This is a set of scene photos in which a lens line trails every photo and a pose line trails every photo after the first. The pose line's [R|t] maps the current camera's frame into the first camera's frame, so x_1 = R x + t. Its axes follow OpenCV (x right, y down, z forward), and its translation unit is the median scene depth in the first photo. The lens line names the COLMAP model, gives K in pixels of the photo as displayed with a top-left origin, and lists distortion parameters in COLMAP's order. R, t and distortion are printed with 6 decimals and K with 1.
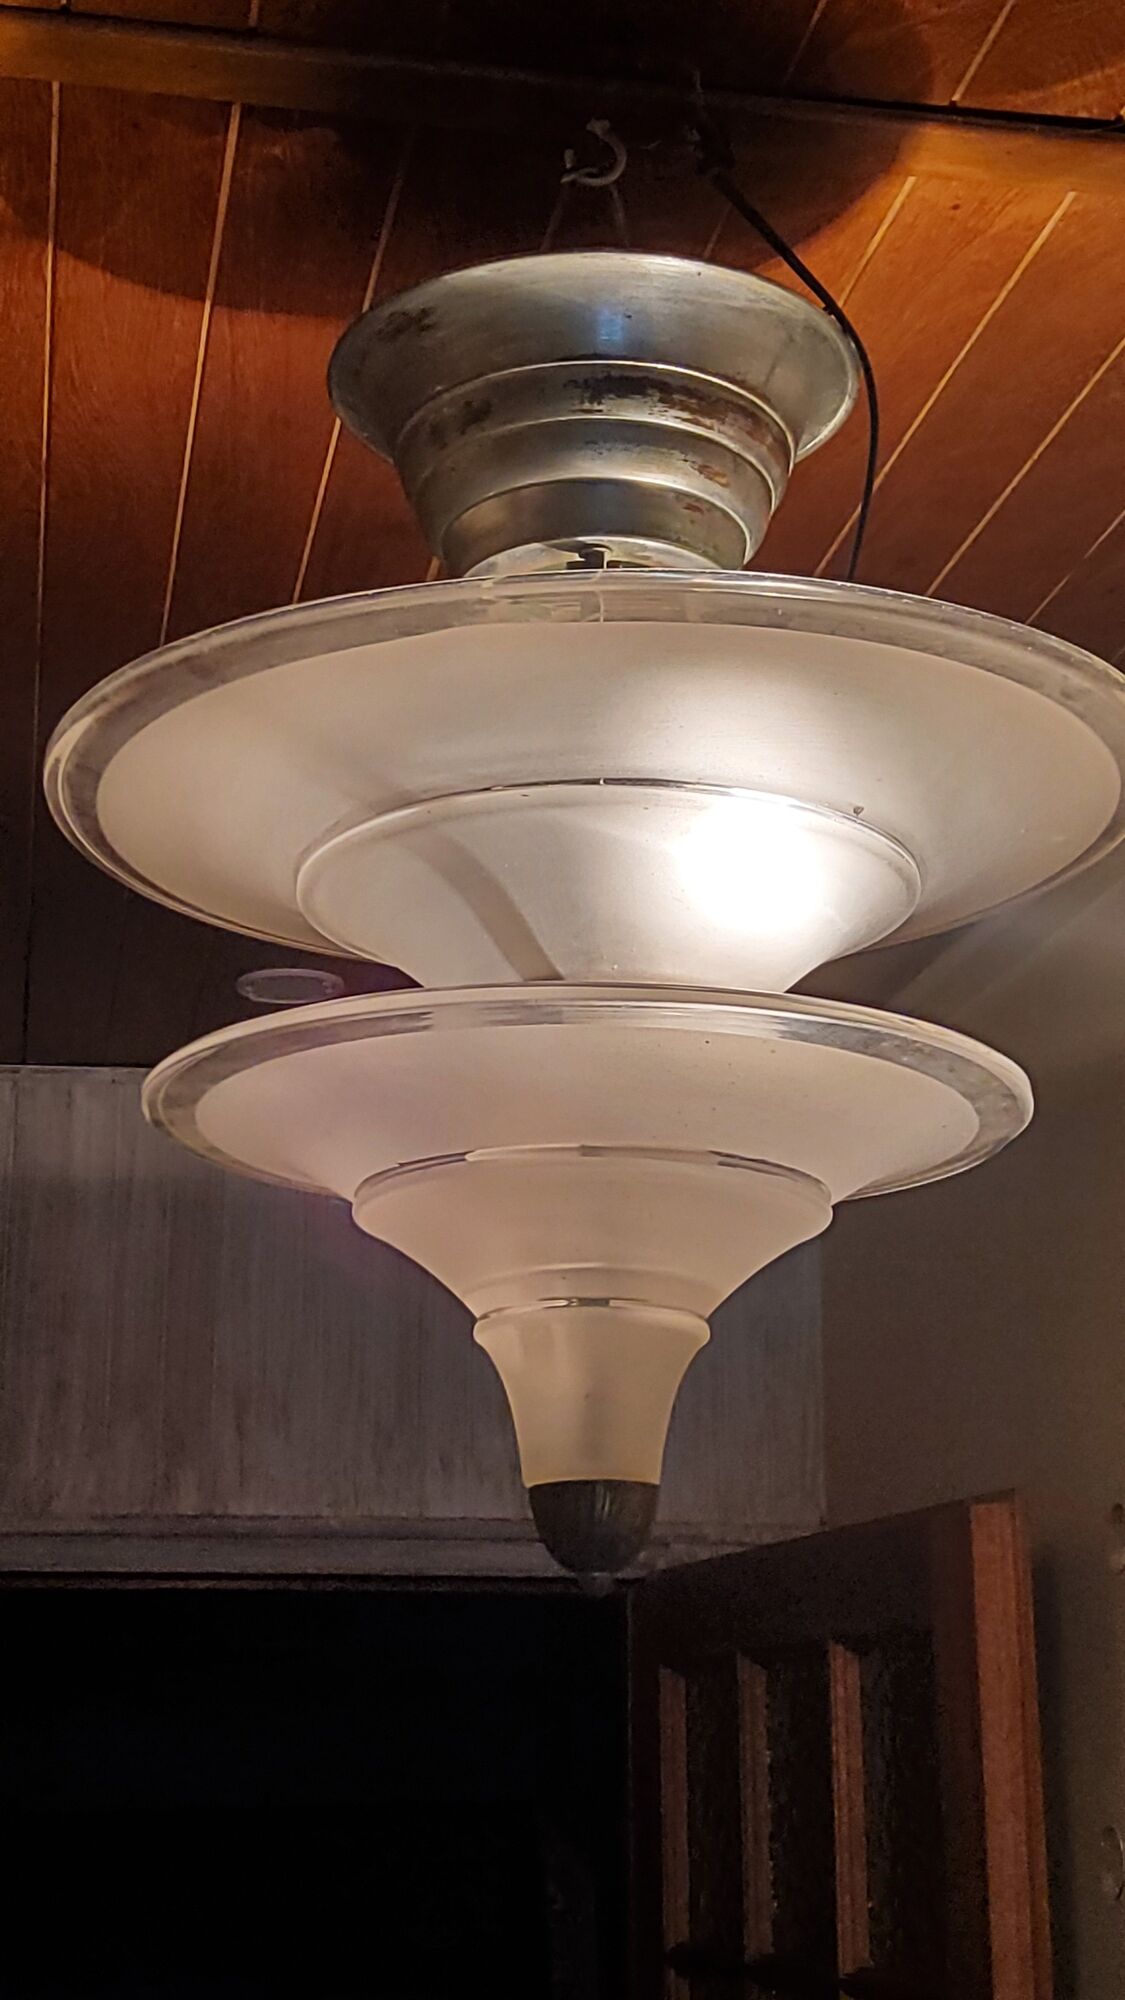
lens RADIAL K [[2950.6, 0, 562.5], [0, 2950.6, 1000.0], [0, 0, 1]] dist [0.108748, -0.149866]
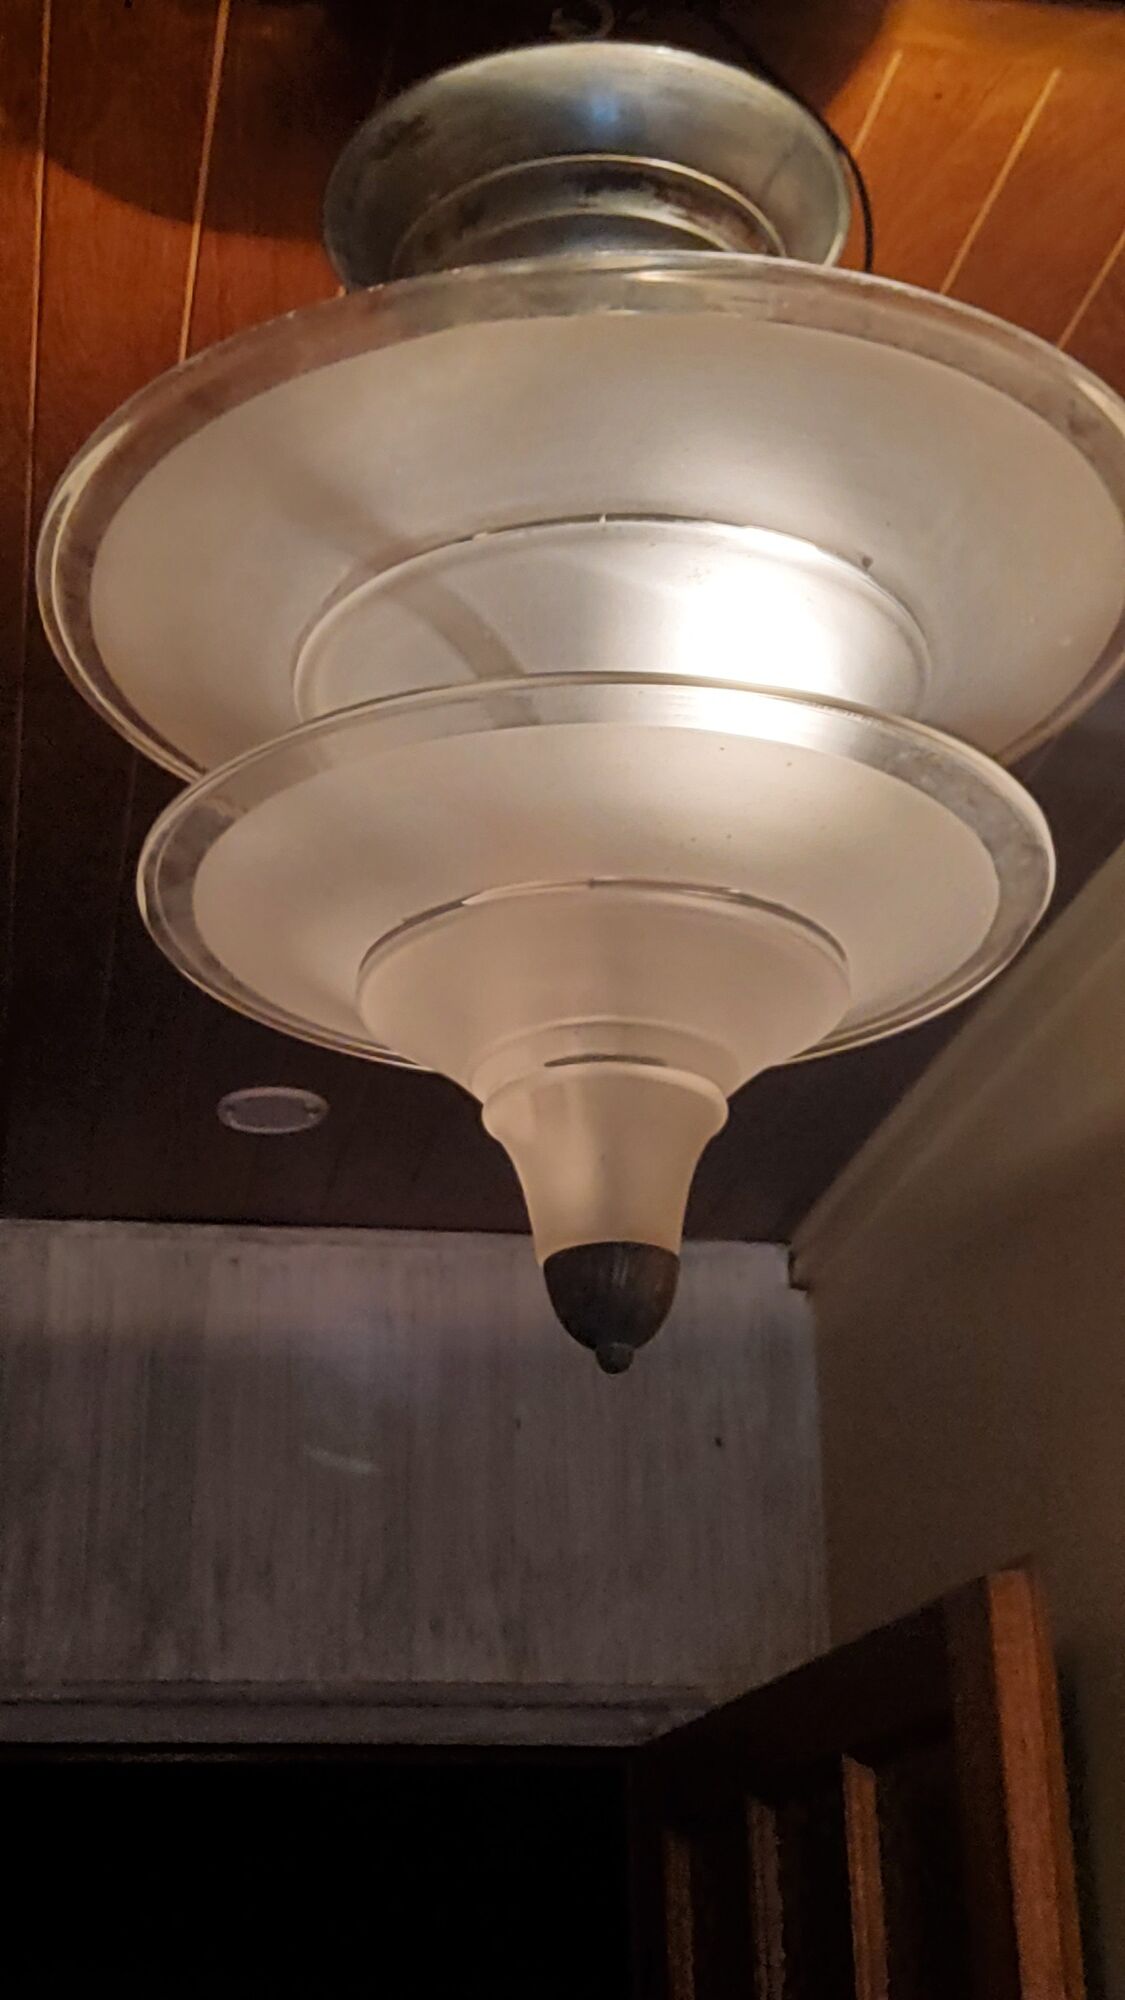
lens RADIAL K [[2979.2, 0, 562.5], [0, 2979.2, 1000.0], [0, 0, 1]] dist [0.086330, -0.106408]
pose [[0.999818, -0.015895, 0.010522, -0.012821], [0.017058, 0.992419, -0.121708, 0.182765], [-0.008507, 0.121865, 0.992510, 0.029945]]
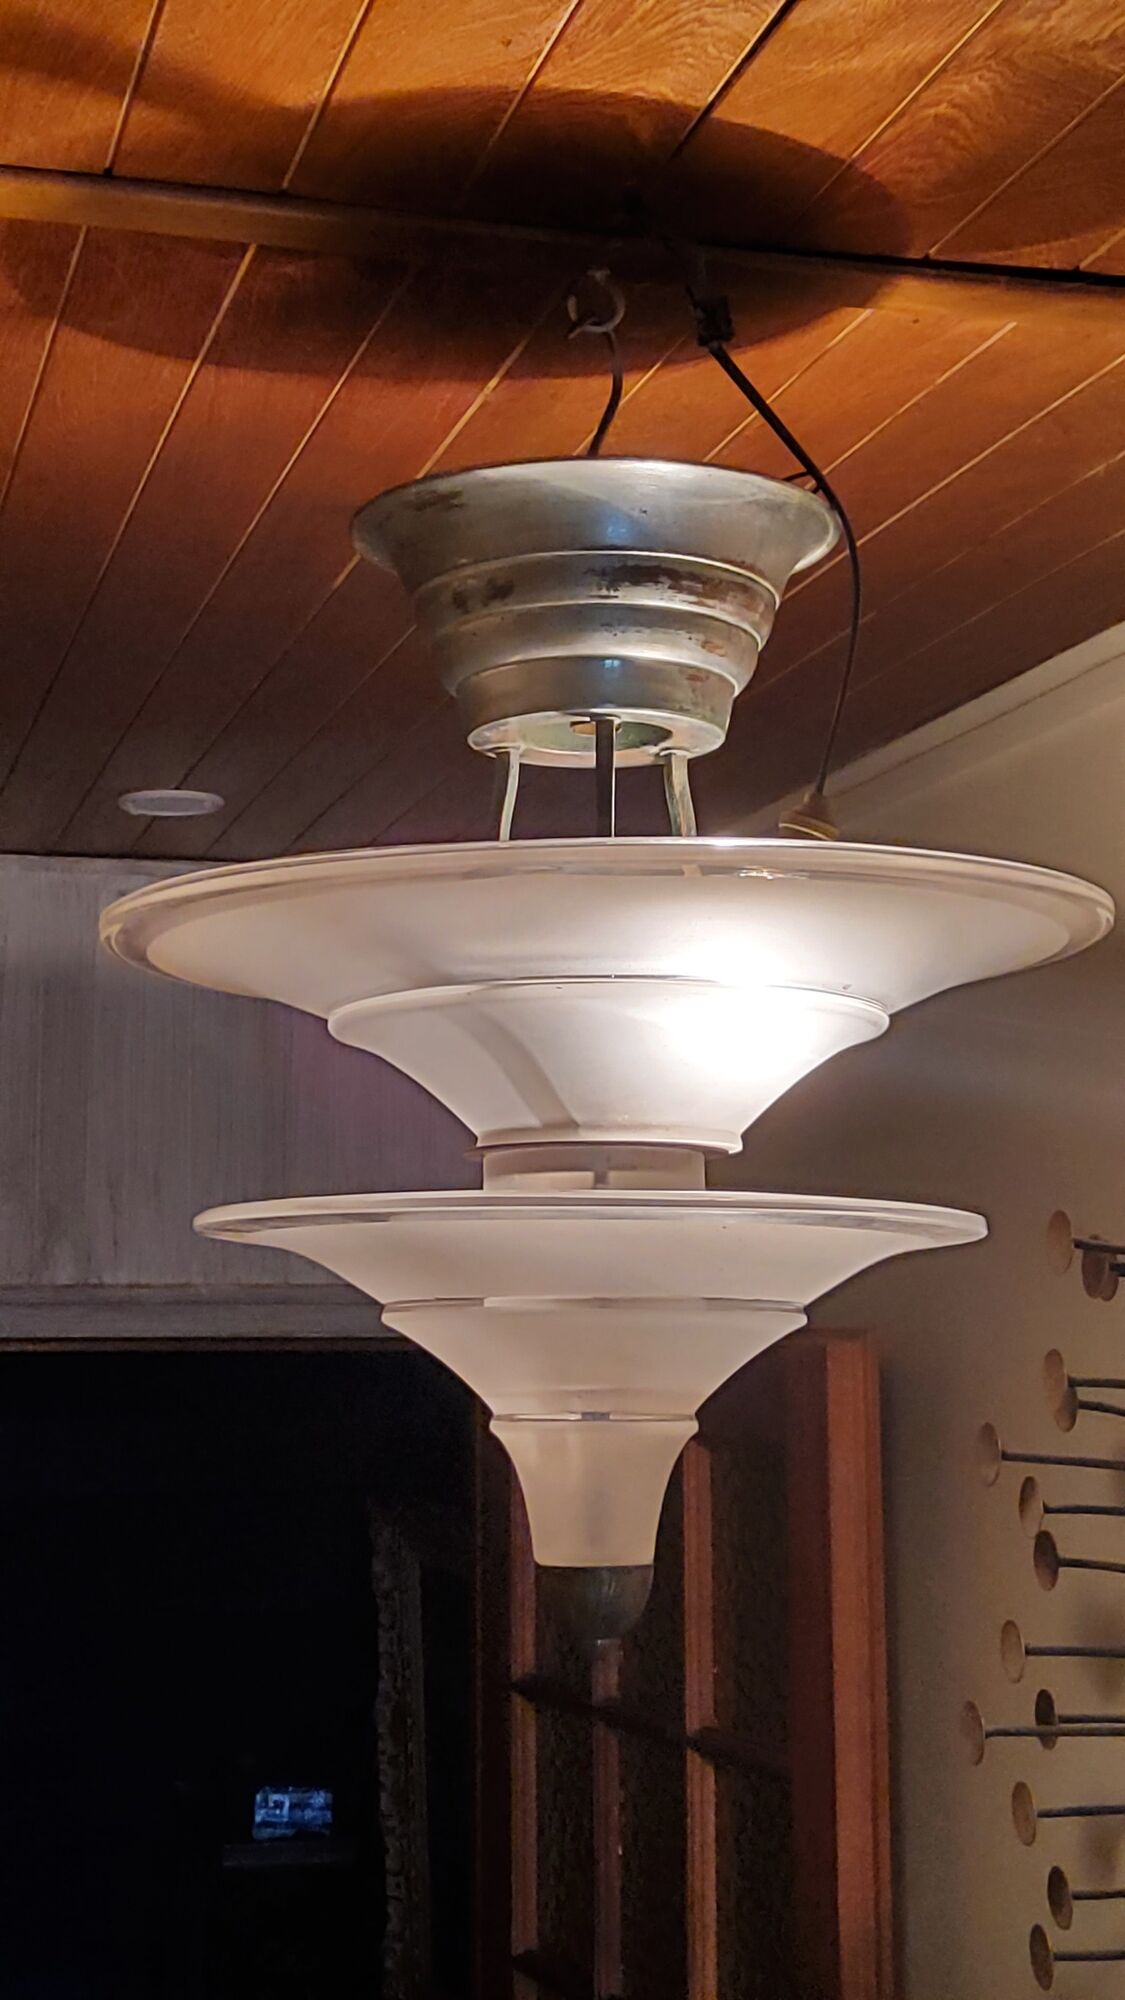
lens RADIAL K [[2950.6, 0, 562.5], [0, 2950.6, 1000.0], [0, 0, 1]] dist [0.108748, -0.149866]
pose [[0.996507, 0.008234, 0.083101, -0.092644], [-0.020339, 0.989093, 0.145881, -0.202781], [-0.080993, -0.147062, 0.985806, -0.090802]]
